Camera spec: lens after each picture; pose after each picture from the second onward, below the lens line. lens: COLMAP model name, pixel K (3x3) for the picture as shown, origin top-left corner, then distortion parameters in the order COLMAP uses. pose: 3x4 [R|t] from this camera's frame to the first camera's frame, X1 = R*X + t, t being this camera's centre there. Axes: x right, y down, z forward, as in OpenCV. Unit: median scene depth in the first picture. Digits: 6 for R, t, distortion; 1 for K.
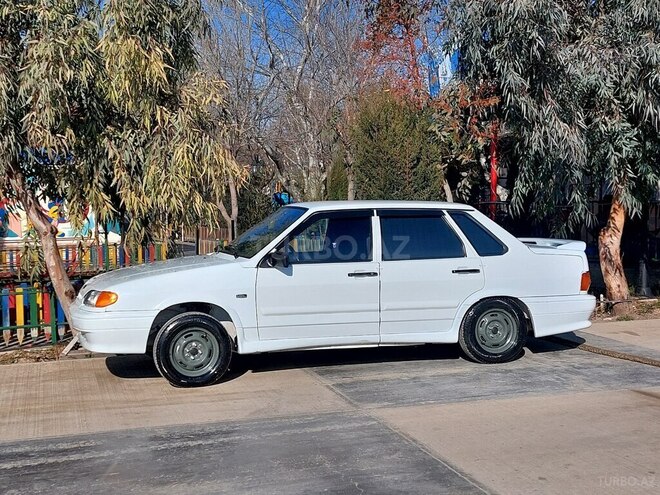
lens RADIAL K [[1193.6, 0, 330.0], [0, 1193.6, 247.5], [0, 0, 1]] dist [0.052865, 0.143579]
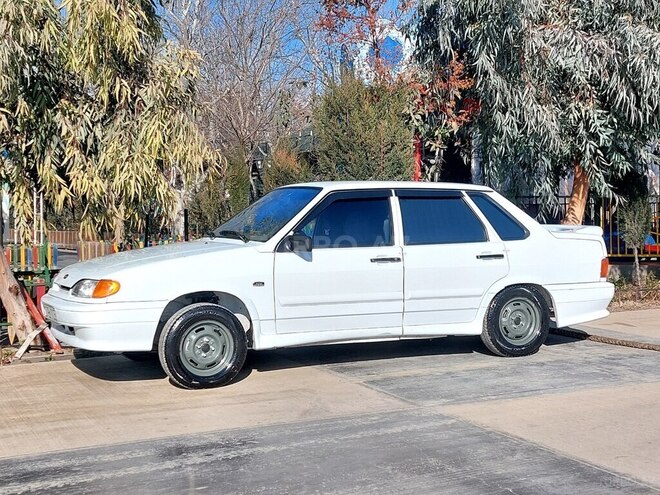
lens RADIAL K [[1165.4, 0, 330.0], [0, 1165.4, 247.5], [0, 0, 1]] dist [0.075542, -0.216288]
pose [[0.984973, -0.002499, 0.172691, -0.162548], [0.004884, 0.999898, -0.013386, 0.024052], [-0.172640, 0.014028, 0.984885, 0.133316]]
